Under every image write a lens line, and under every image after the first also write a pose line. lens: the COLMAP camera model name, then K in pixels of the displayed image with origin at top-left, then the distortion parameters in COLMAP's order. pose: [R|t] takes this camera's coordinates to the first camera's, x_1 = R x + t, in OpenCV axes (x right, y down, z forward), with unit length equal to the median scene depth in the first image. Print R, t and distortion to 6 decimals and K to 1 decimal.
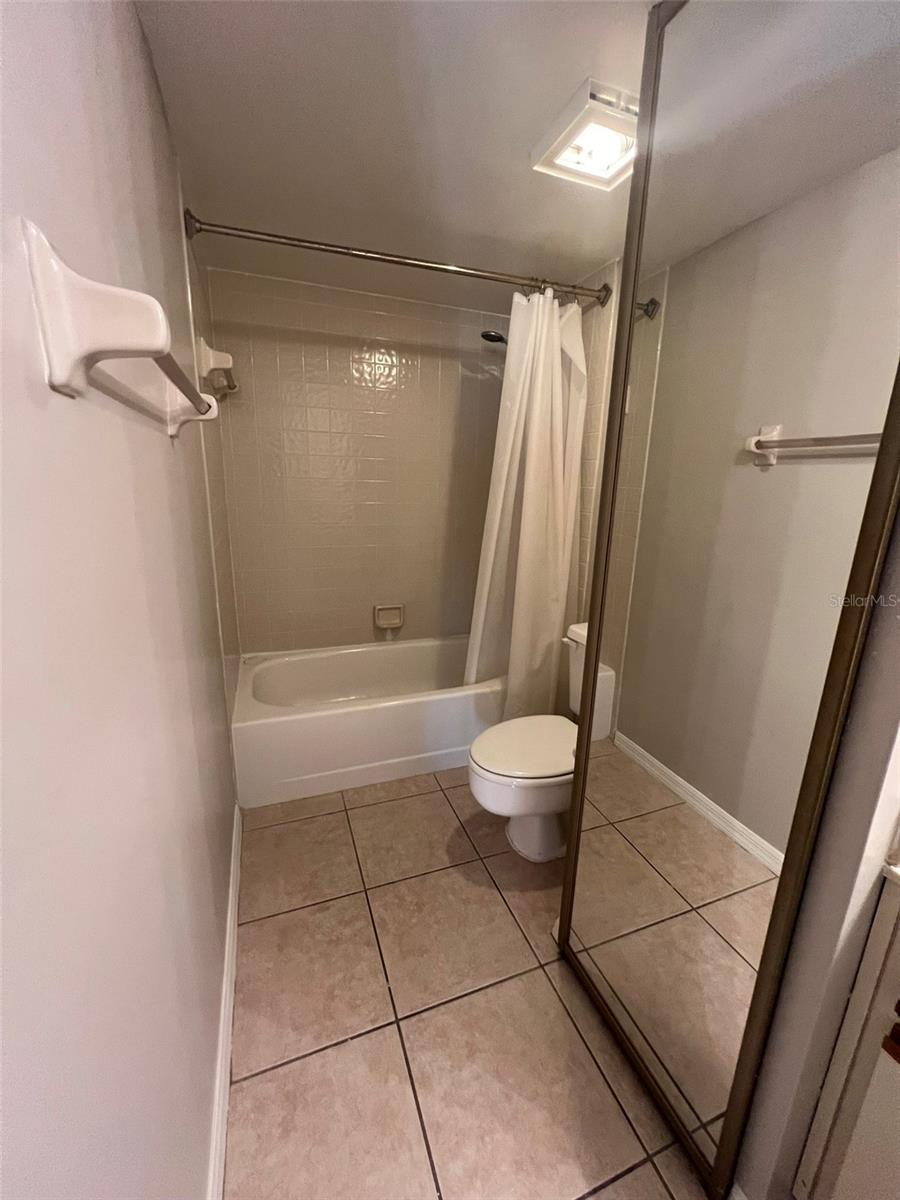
lens RADIAL K [[473.9, 0, 450.0], [0, 473.9, 600.0], [0, 0, 1]] dist [-0.023157, 0.000140]
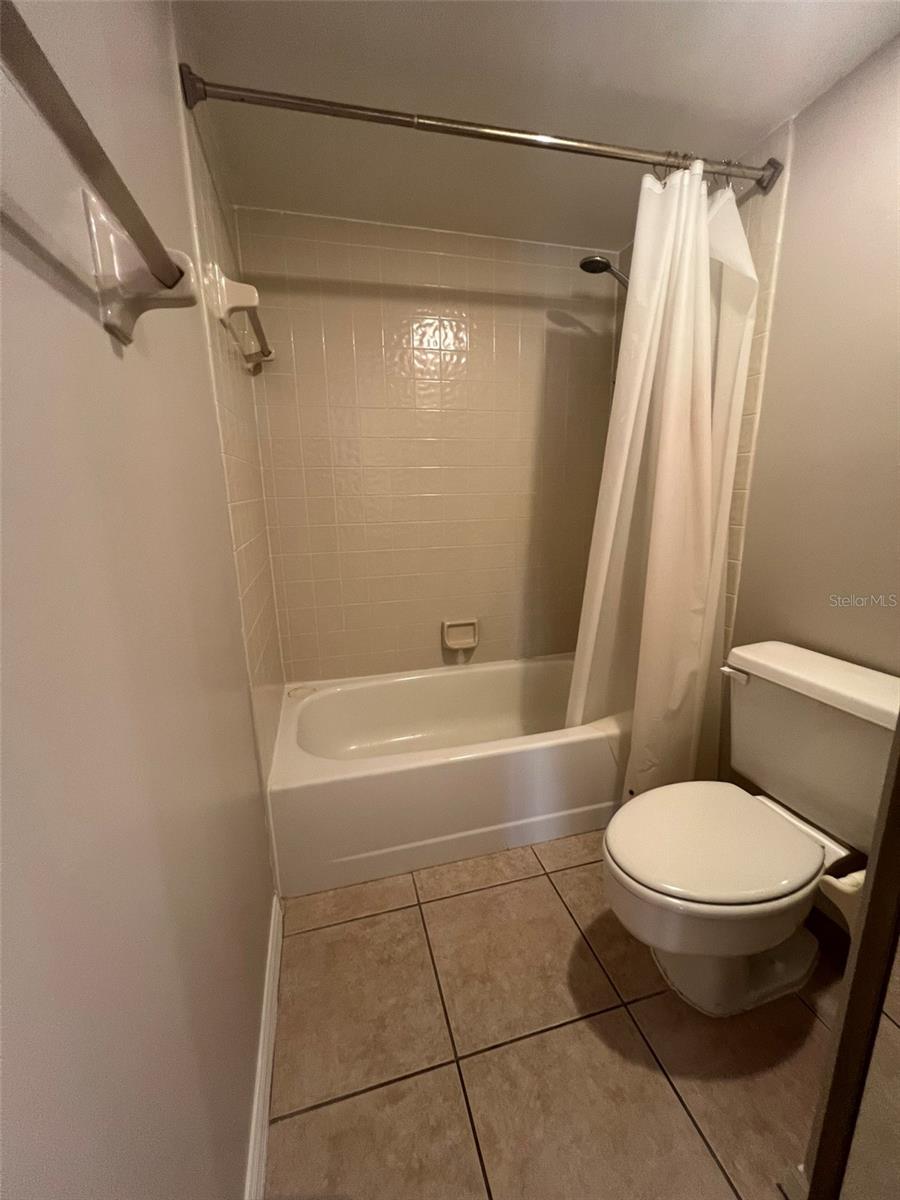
lens RADIAL K [[479.1, 0, 451.2], [0, 479.1, 598.3], [0, 0, 1]] dist [-0.000601, 0.000452]
pose [[0.994588, -0.021809, -0.101579, -0.084731], [0.019570, 0.999544, -0.022981, -0.012517], [0.102034, 0.020868, 0.994562, 0.253433]]
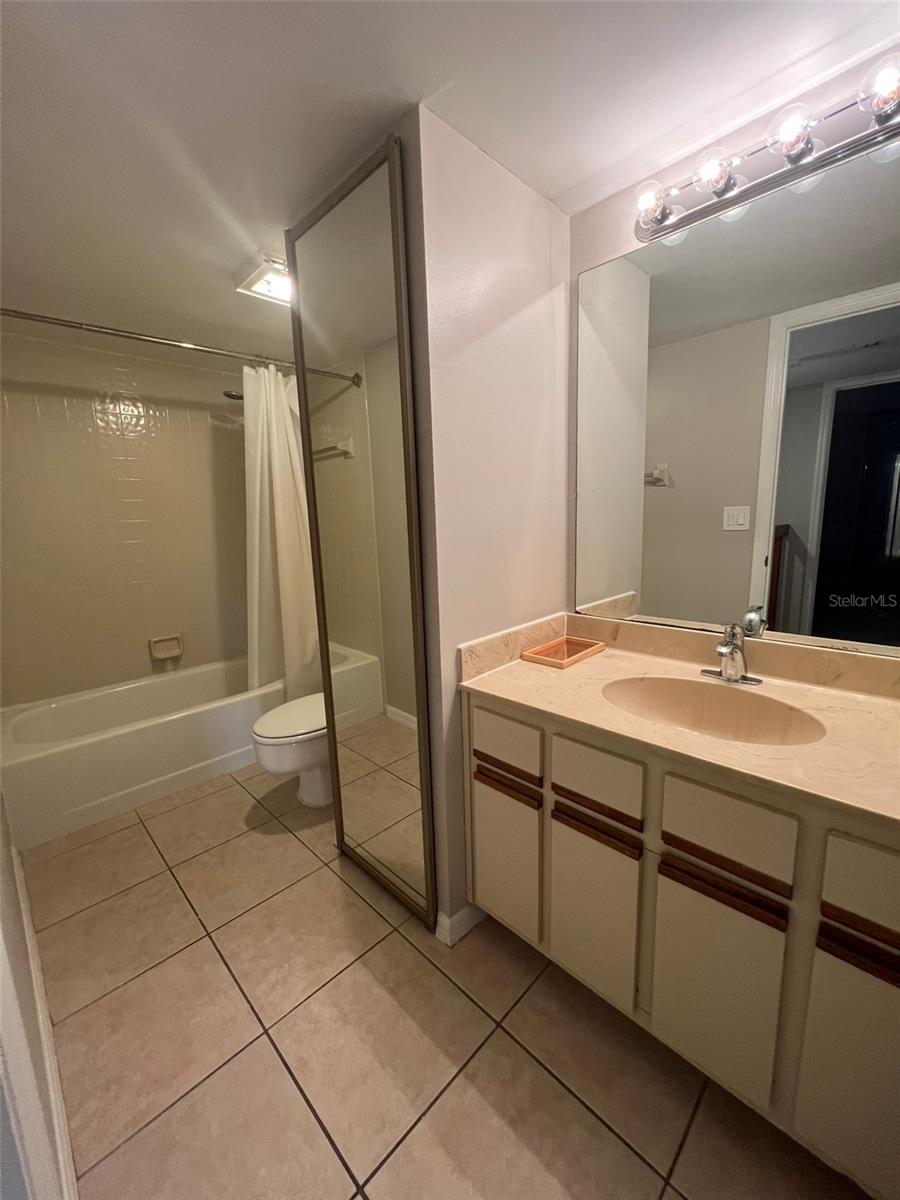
lens RADIAL K [[480.0, 0, 448.2], [0, 480.0, 598.3], [0, 0, 1]] dist [-0.001145, -0.000109]
pose [[0.910641, -0.126136, 0.393476, 0.048247], [0.156912, 0.986498, -0.046910, 0.106254], [-0.382246, 0.104459, 0.918137, -0.315515]]
